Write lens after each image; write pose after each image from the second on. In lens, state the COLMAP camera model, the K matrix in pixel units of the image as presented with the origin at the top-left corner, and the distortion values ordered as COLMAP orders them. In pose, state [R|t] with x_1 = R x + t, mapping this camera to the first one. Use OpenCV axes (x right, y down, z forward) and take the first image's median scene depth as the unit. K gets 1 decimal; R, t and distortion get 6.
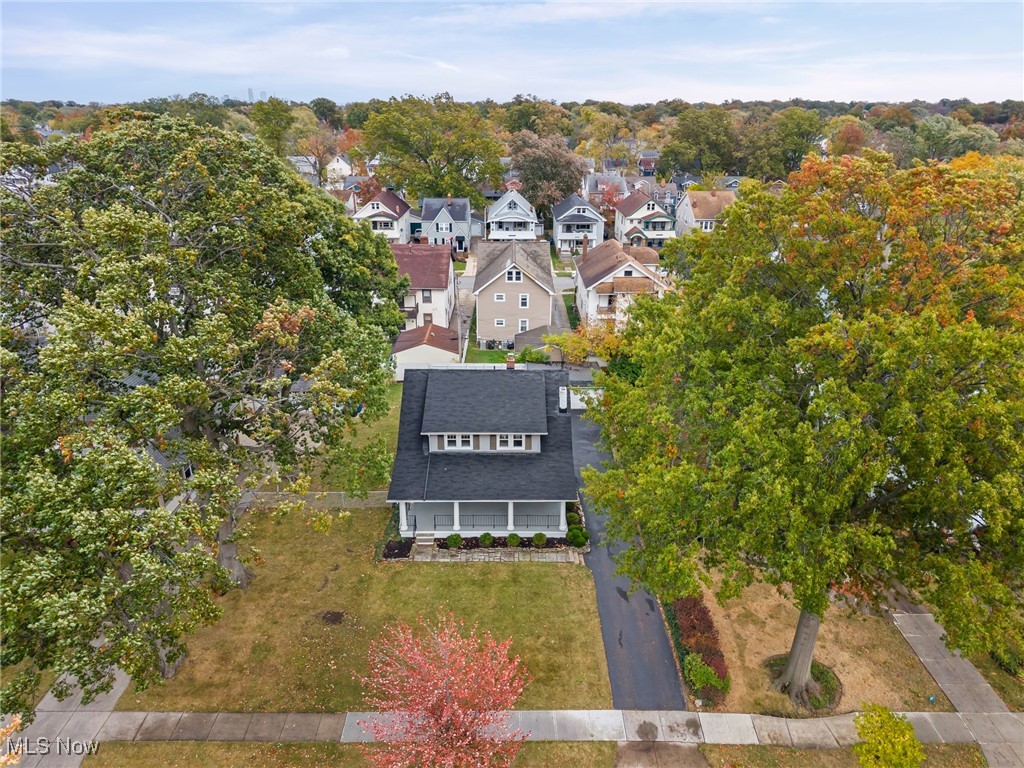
lens RADIAL K [[683.2, 0, 512.0], [0, 683.2, 384.0], [0, 0, 1]] dist [0.000057, -0.004410]
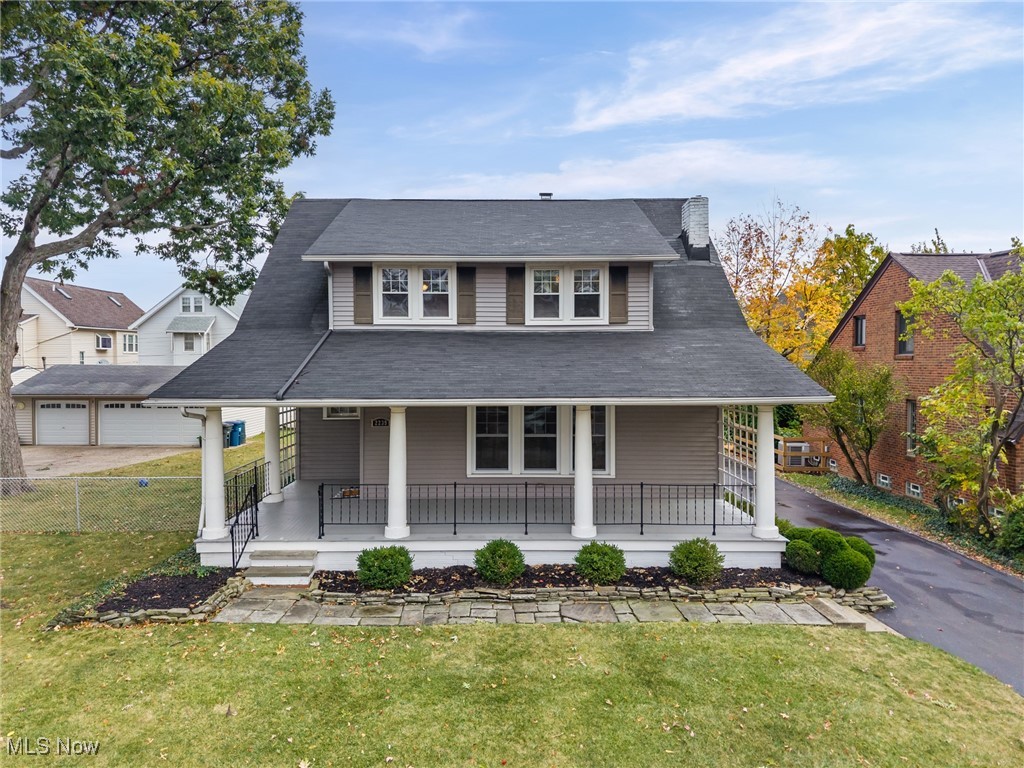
lens RADIAL K [[696.8, 0, 487.4], [0, 696.8, 384.6], [0, 0, 1]] dist [0.003485, 0.001691]
pose [[0.999938, -0.005167, -0.009838, -0.036789], [0.001334, 0.934717, -0.355391, 0.239274], [0.011032, 0.355356, 0.934666, 0.656427]]
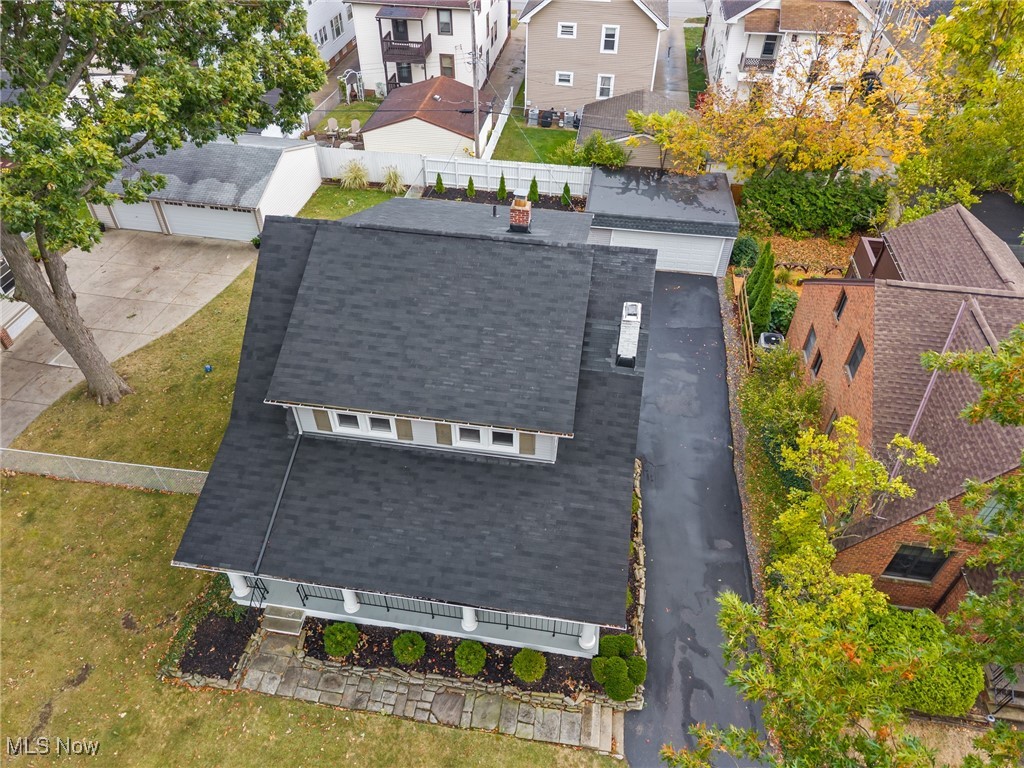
lens RADIAL K [[683.2, 0, 512.0], [0, 683.2, 384.0], [0, 0, 1]] dist [0.000057, -0.004410]
pose [[0.987304, 0.107717, -0.116740, 0.056255], [-0.059483, 0.932182, 0.357069, -0.087022], [0.147285, -0.345591, 0.926754, 0.605717]]
